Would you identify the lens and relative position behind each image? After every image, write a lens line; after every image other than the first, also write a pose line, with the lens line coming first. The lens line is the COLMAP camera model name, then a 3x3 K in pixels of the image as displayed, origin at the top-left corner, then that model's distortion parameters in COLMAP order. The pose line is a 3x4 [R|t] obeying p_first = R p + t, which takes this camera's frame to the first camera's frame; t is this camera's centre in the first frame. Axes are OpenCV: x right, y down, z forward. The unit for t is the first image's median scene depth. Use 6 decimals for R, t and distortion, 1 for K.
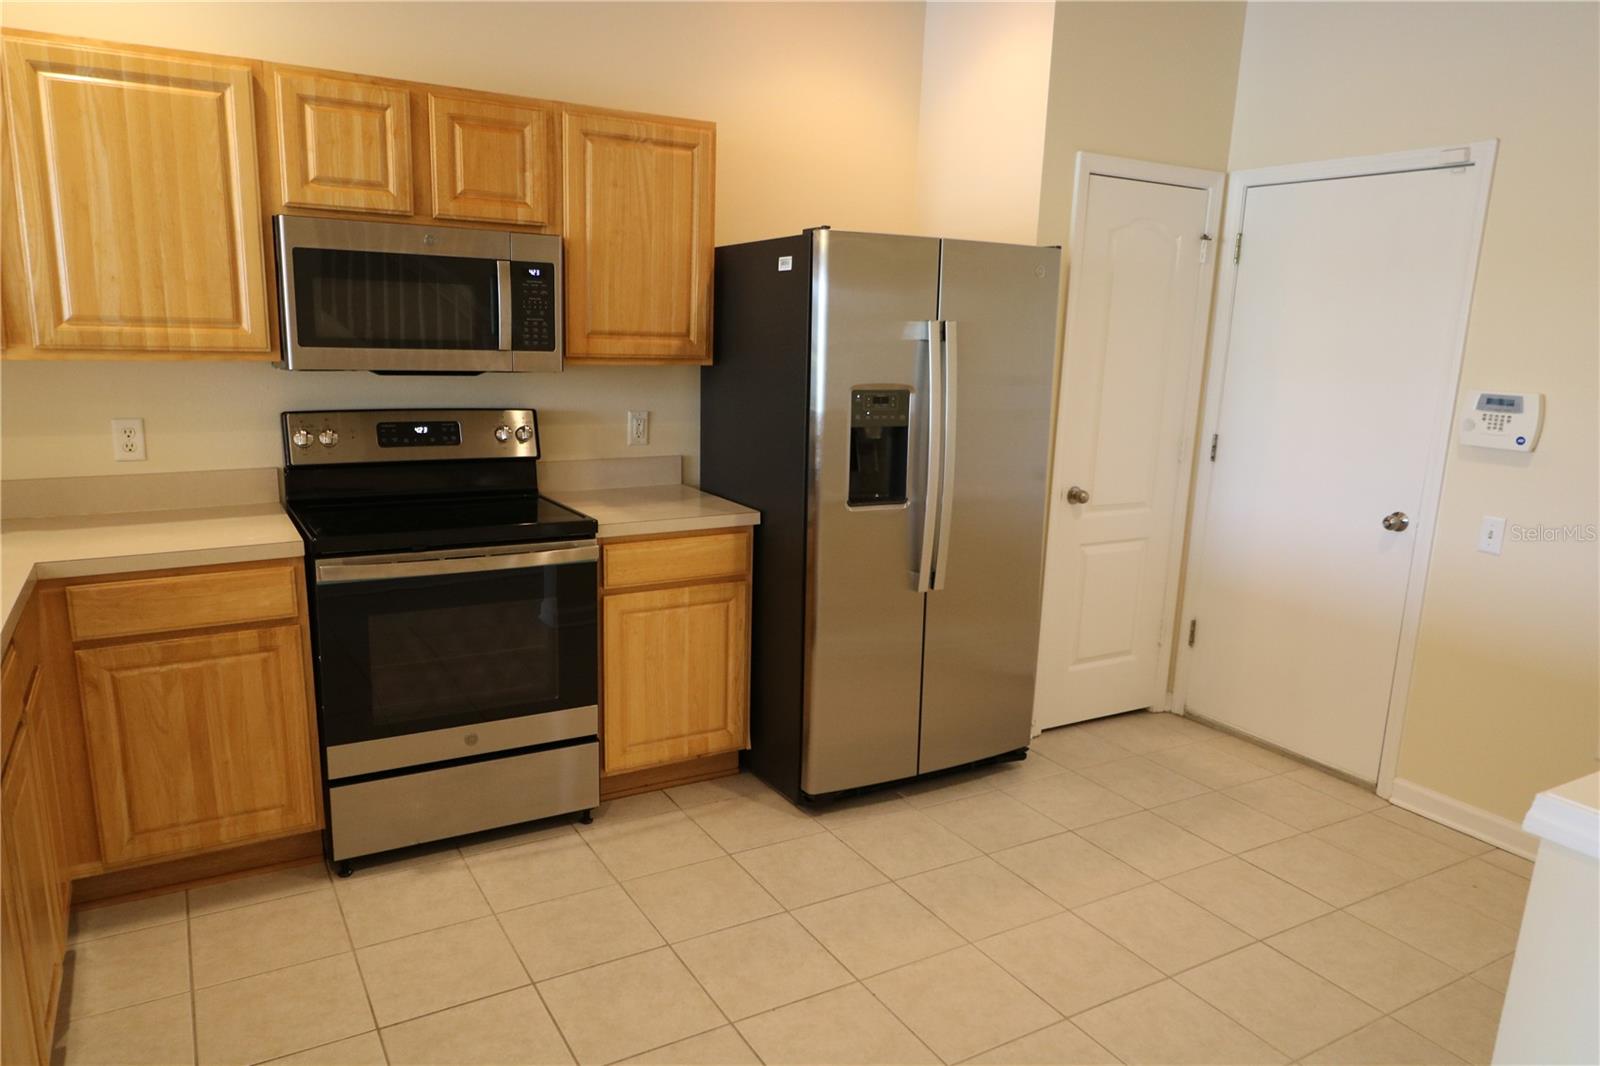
lens RADIAL K [[1076.4, 0, 803.5], [0, 1076.4, 548.0], [0, 0, 1]] dist [0.009209, -0.008344]
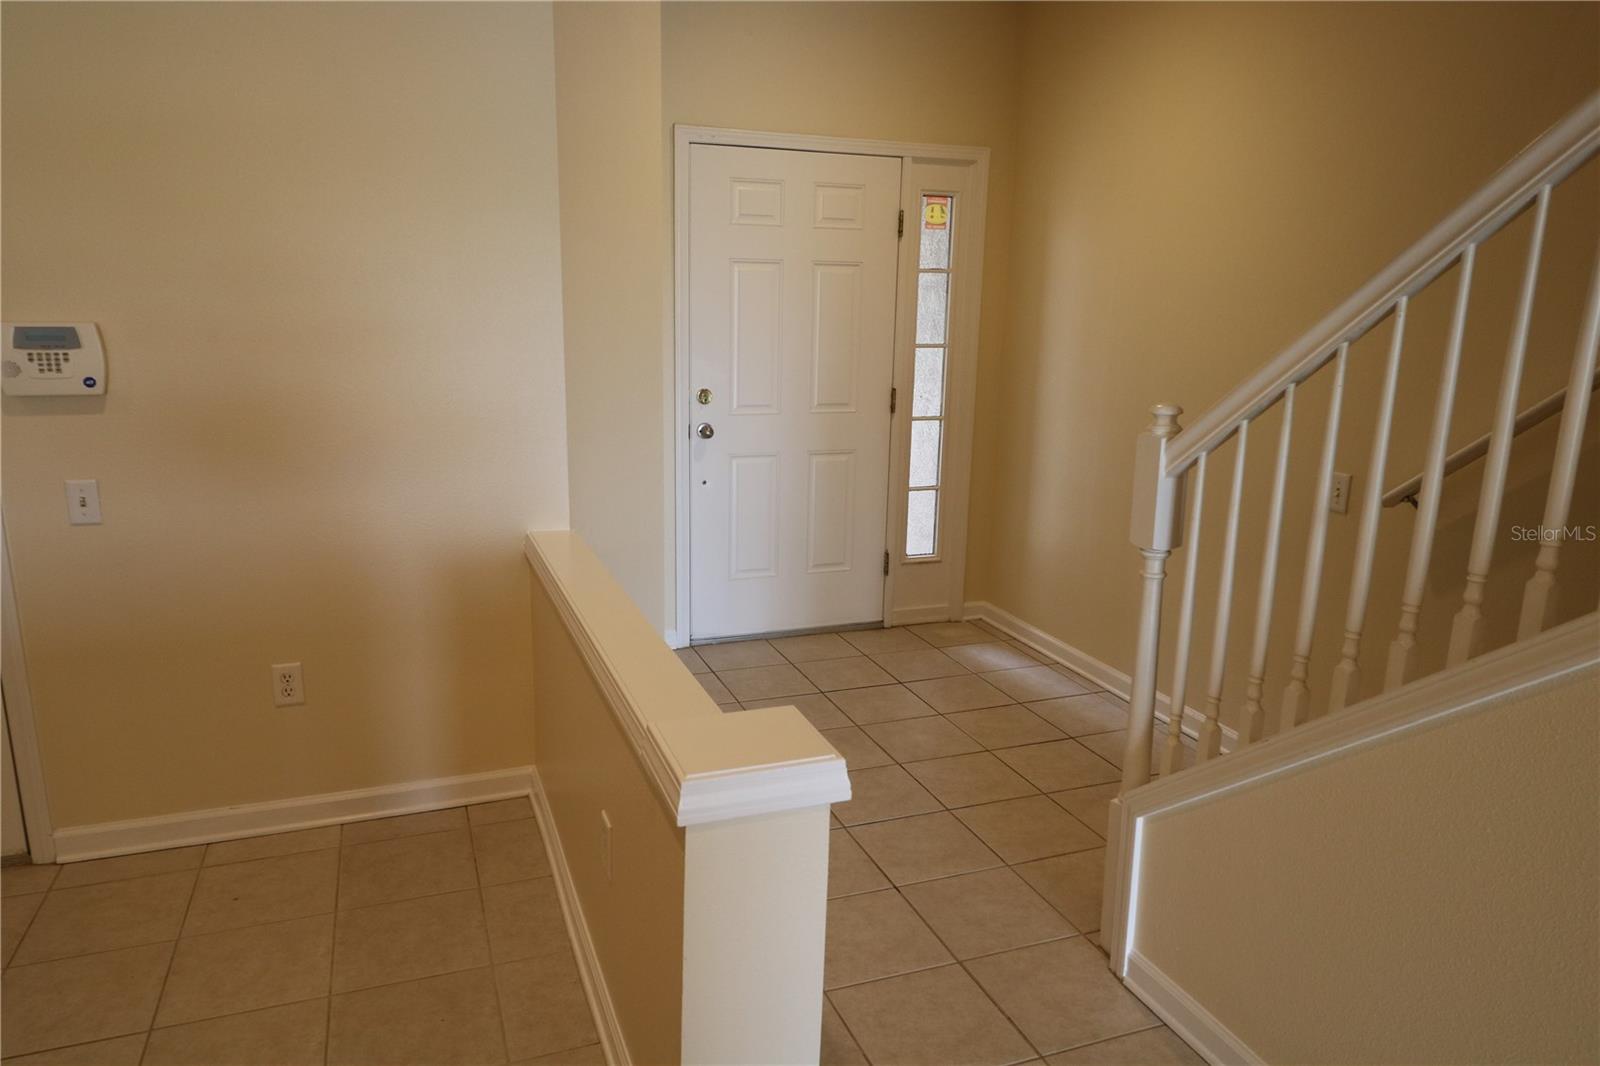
lens RADIAL K [[1076.4, 0, 800.5], [0, 1076.4, 543.7], [0, 0, 1]] dist [0.009209, -0.008344]
pose [[0.173062, -0.259221, 0.950186, -0.044949], [0.186577, 0.955903, 0.226798, -0.066654], [-0.967077, 0.138033, 0.213795, 0.321690]]
